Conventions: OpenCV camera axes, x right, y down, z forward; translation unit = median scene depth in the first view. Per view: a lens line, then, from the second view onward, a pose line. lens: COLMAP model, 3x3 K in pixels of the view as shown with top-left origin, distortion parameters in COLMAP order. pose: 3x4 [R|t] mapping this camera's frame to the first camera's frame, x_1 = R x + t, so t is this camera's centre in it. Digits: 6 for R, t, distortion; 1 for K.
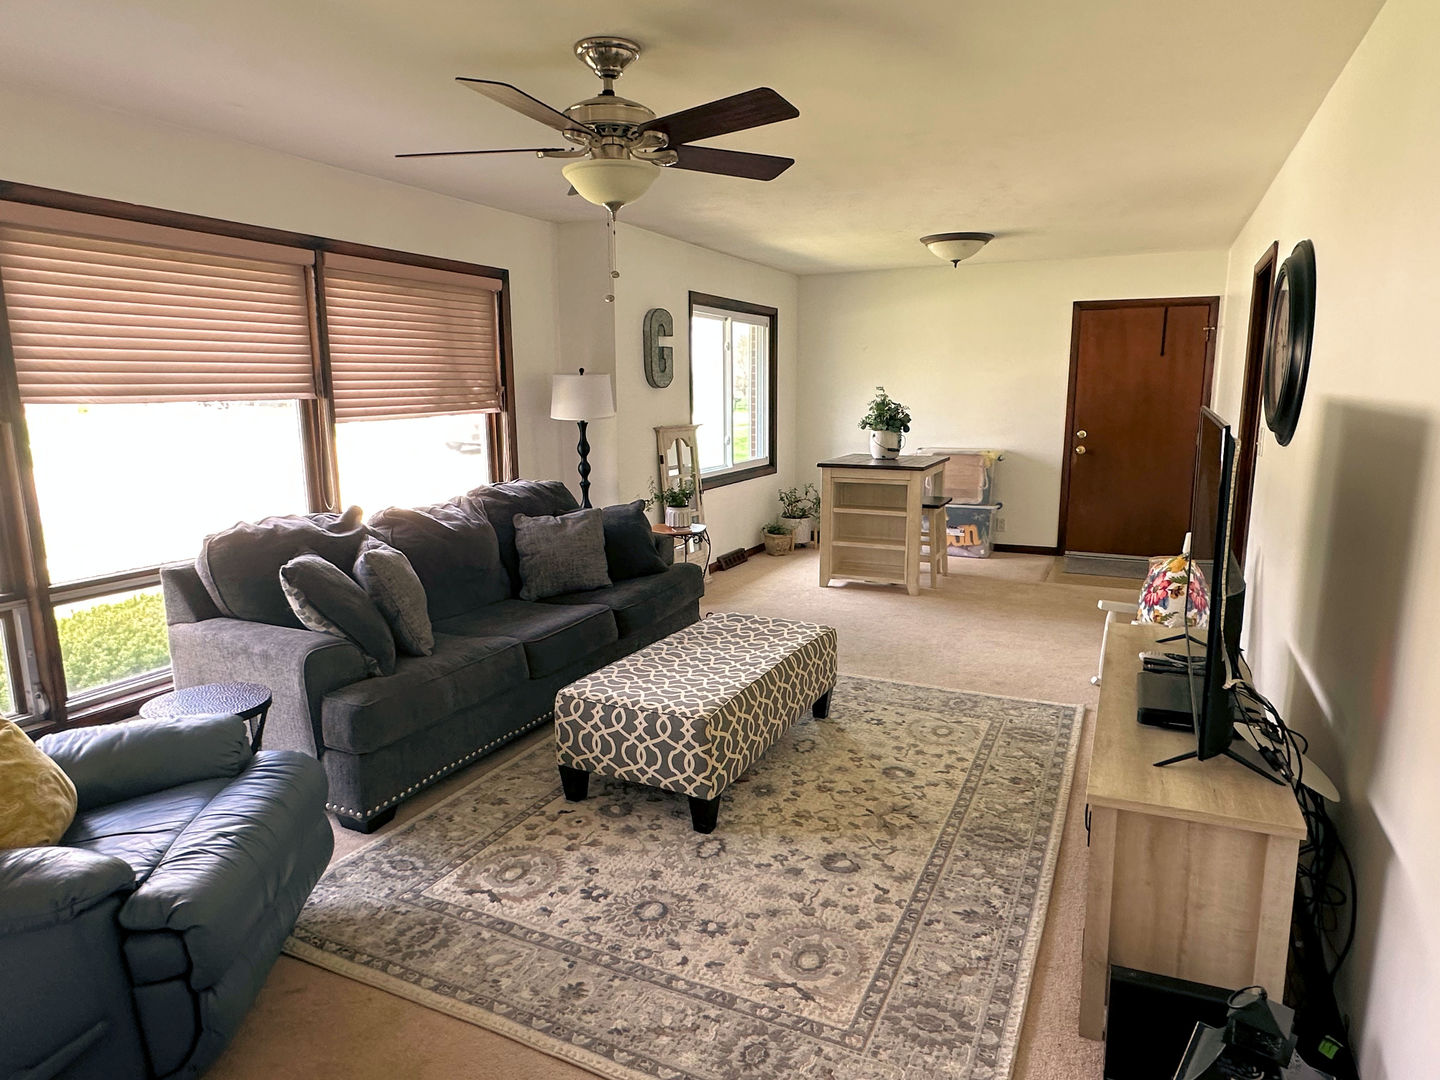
lens RADIAL K [[886.7, 0, 712.7], [0, 886.7, 539.7], [0, 0, 1]] dist [0.001863, -0.003397]
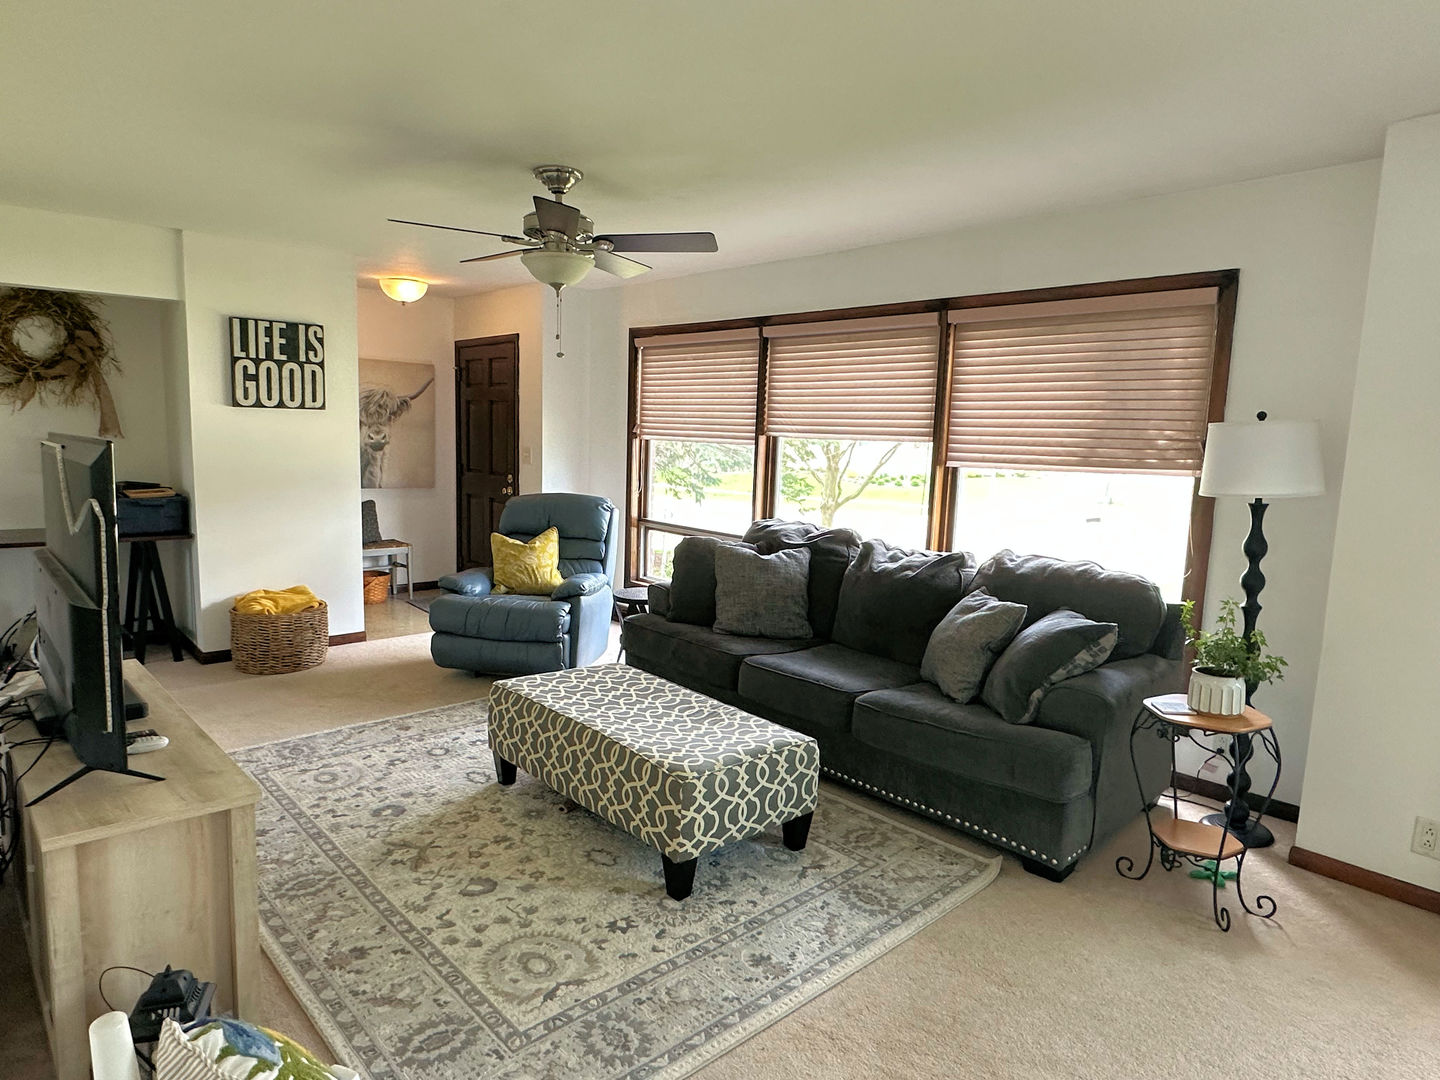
lens RADIAL K [[886.7, 0, 717.5], [0, 886.7, 536.8], [0, 0, 1]] dist [0.001863, -0.003397]
pose [[-0.376548, 0.107777, -0.920106, 0.781665], [-0.188030, 0.963644, 0.189827, -0.228626], [0.907114, 0.244487, -0.342593, 1.294910]]
